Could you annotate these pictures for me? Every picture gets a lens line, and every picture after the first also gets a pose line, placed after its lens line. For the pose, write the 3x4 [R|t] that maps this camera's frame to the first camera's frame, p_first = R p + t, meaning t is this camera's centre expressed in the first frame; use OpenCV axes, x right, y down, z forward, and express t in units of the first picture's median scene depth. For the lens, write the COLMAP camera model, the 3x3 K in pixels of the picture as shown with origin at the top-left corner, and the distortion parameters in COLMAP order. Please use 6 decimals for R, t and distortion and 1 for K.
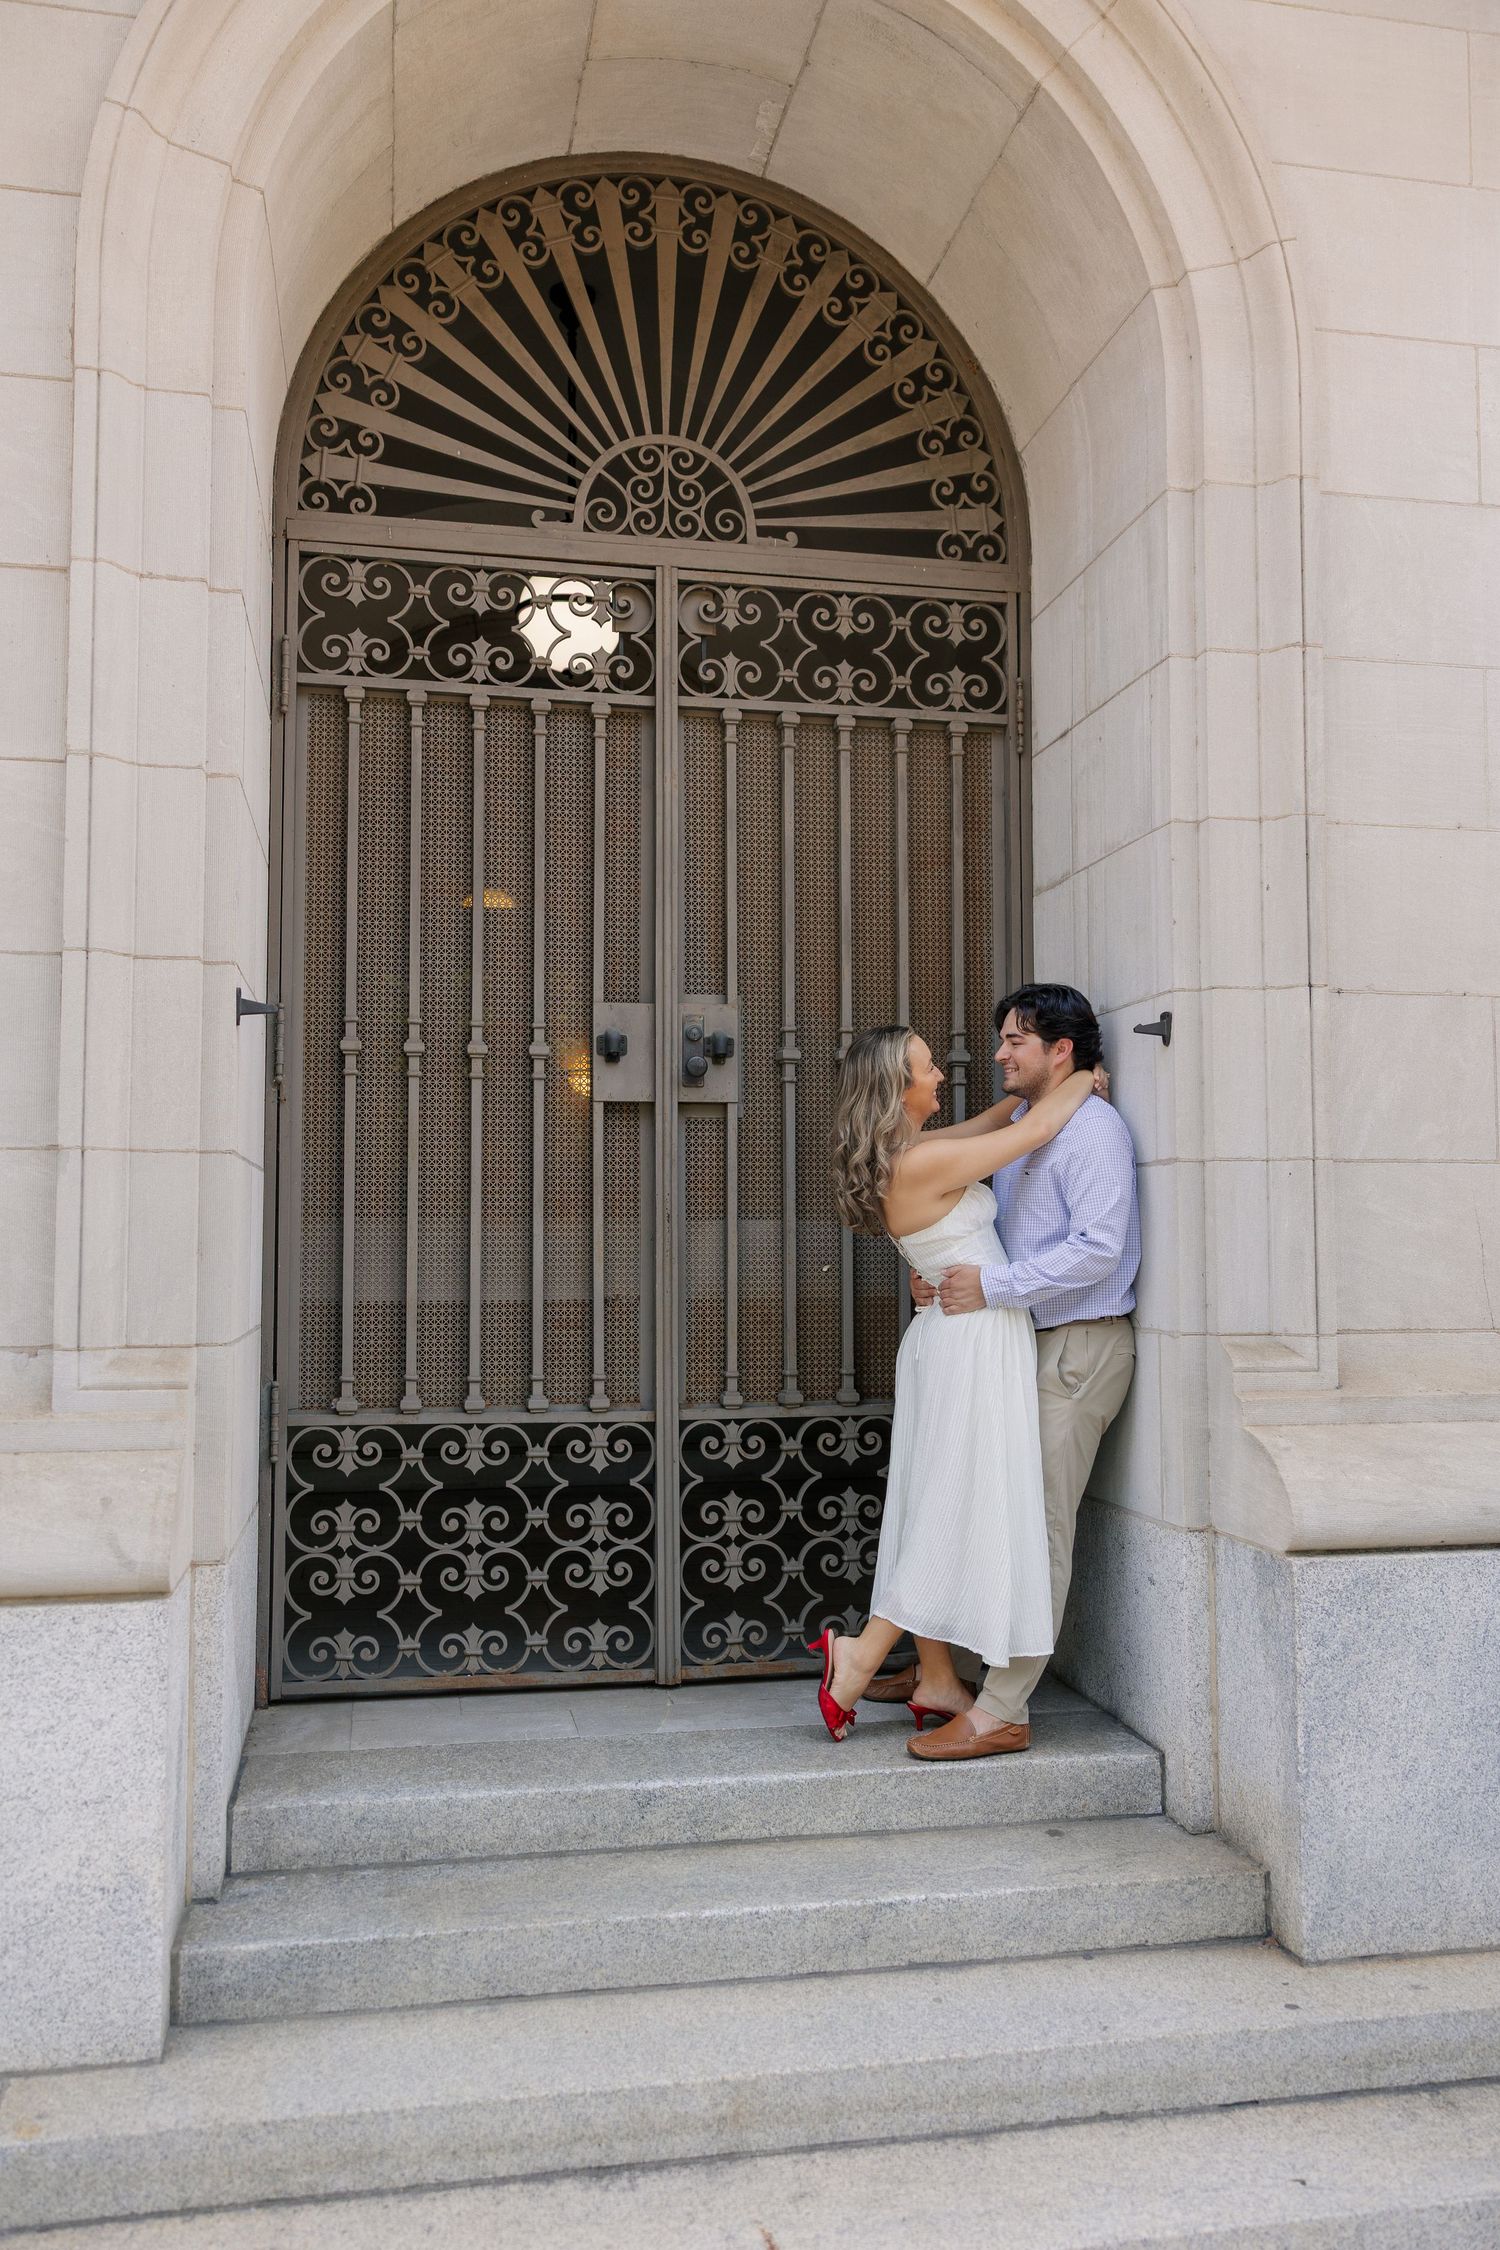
lens RADIAL K [[1859.7, 0, 625.2], [0, 1859.7, 1124.2], [0, 0, 1]] dist [0.003848, 0.005297]
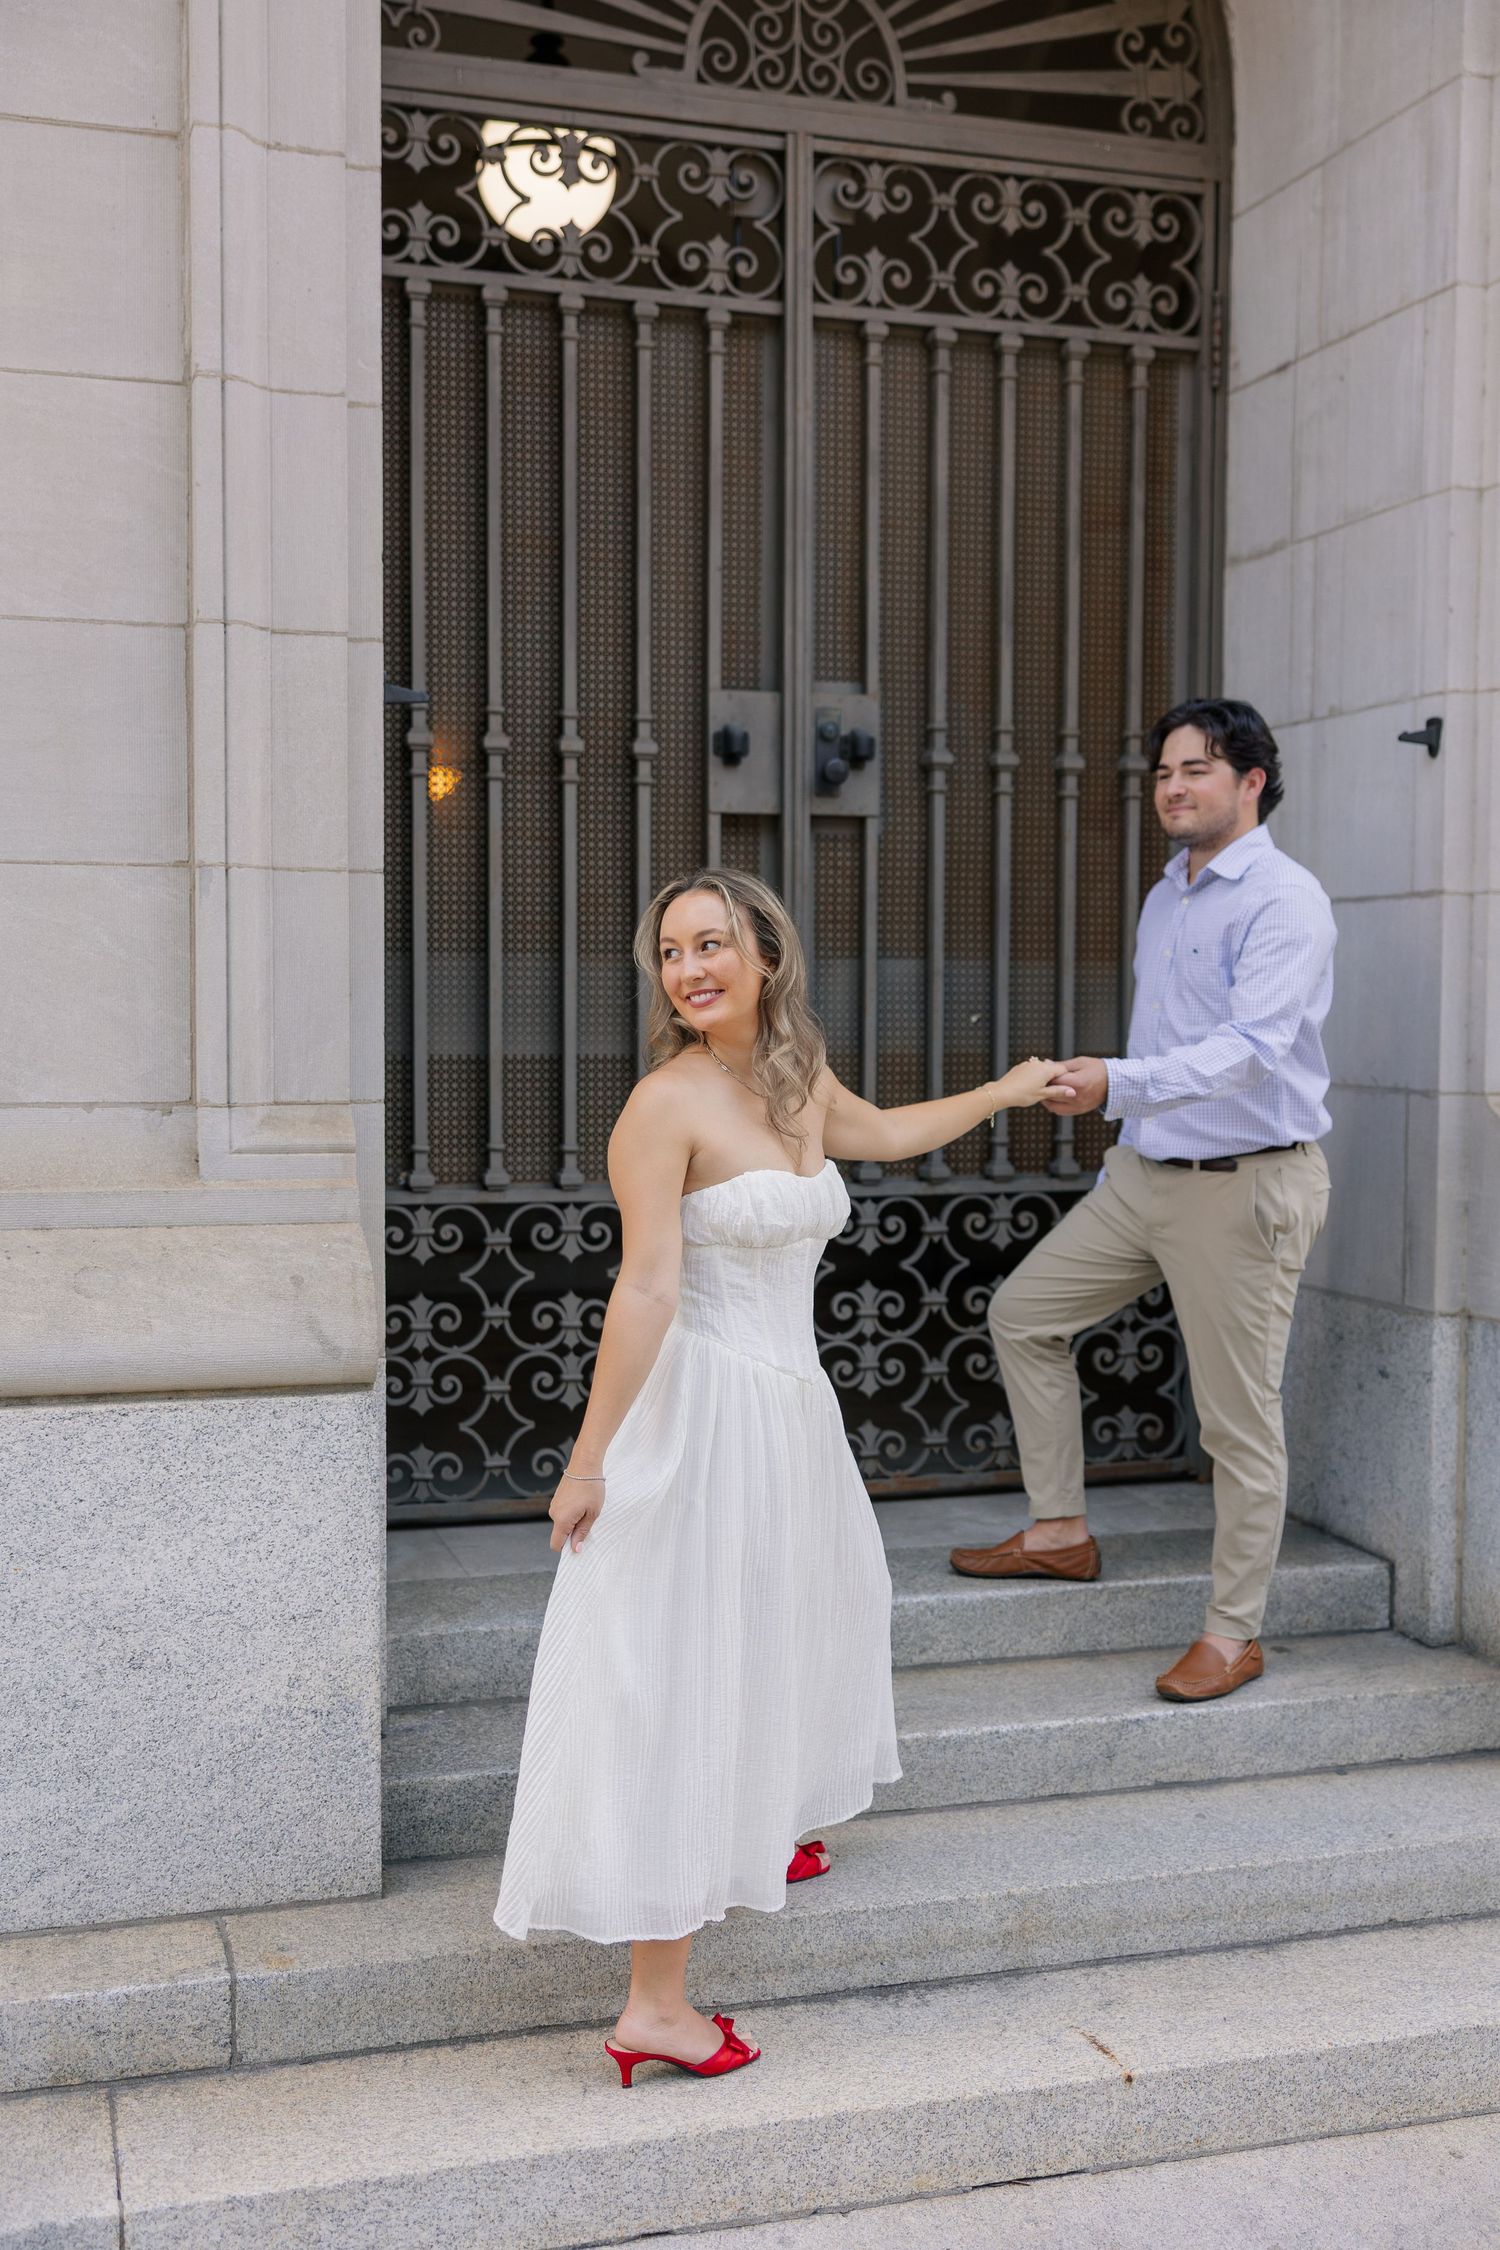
lens RADIAL K [[2390.8, 0, 753.7], [0, 2390.8, 1126.4], [0, 0, 1]] dist [0.004125, 0.000000]
pose [[0.995105, 0.000058, 0.098822, -0.174555], [-0.011892, 0.992804, 0.119162, -0.001559], [-0.098104, -0.119754, 0.987945, -0.099386]]
